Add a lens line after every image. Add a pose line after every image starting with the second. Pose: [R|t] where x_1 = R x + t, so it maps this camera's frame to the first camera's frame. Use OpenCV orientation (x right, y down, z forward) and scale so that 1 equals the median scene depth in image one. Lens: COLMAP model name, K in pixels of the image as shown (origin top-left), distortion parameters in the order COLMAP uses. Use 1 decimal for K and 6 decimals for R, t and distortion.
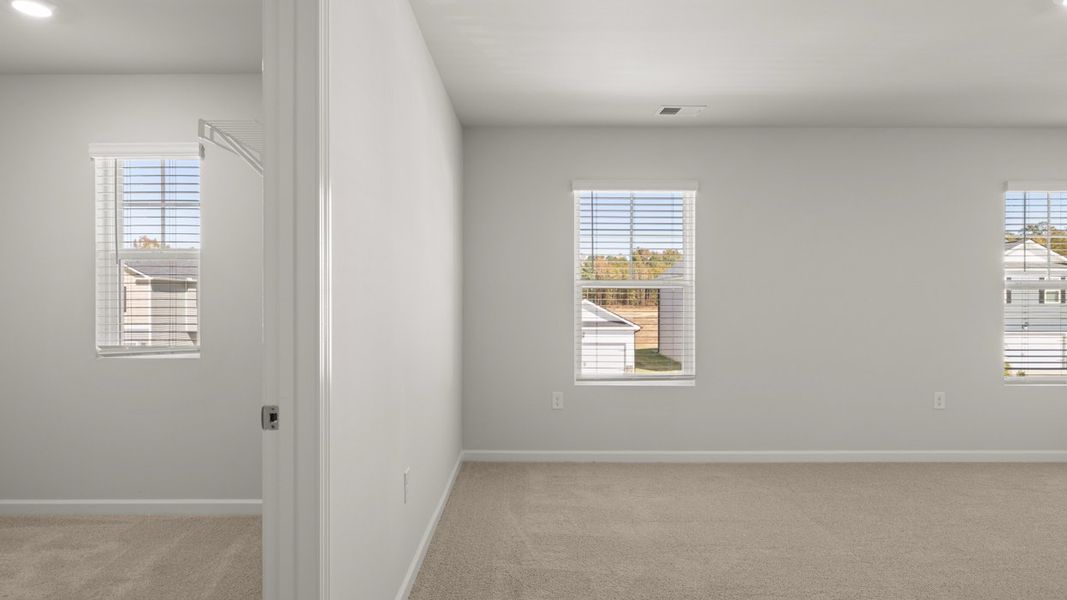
lens RADIAL K [[567.0, 0, 528.2], [0, 567.0, 300.6], [0, 0, 1]] dist [-0.003396, -0.000151]
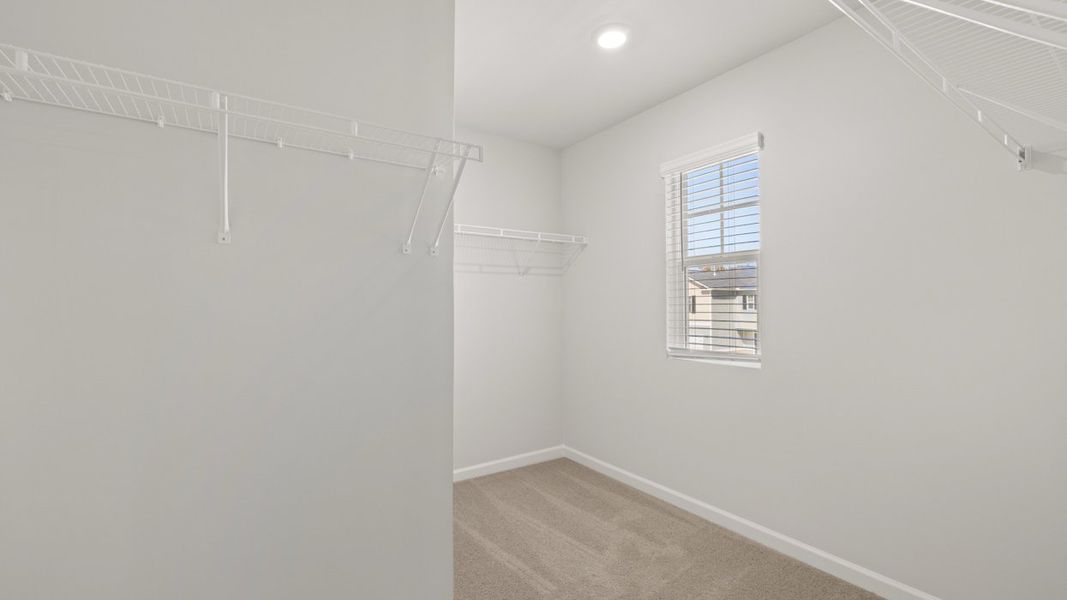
lens RADIAL K [[460.1, 0, 527.5], [0, 460.1, 307.6], [0, 0, 1]] dist [0.000437, 0.000078]
pose [[0.566852, -0.002332, -0.823816, -0.181915], [0.006750, 0.999976, 0.001813, 0.000333], [0.823792, -0.006588, 0.566854, 0.272315]]
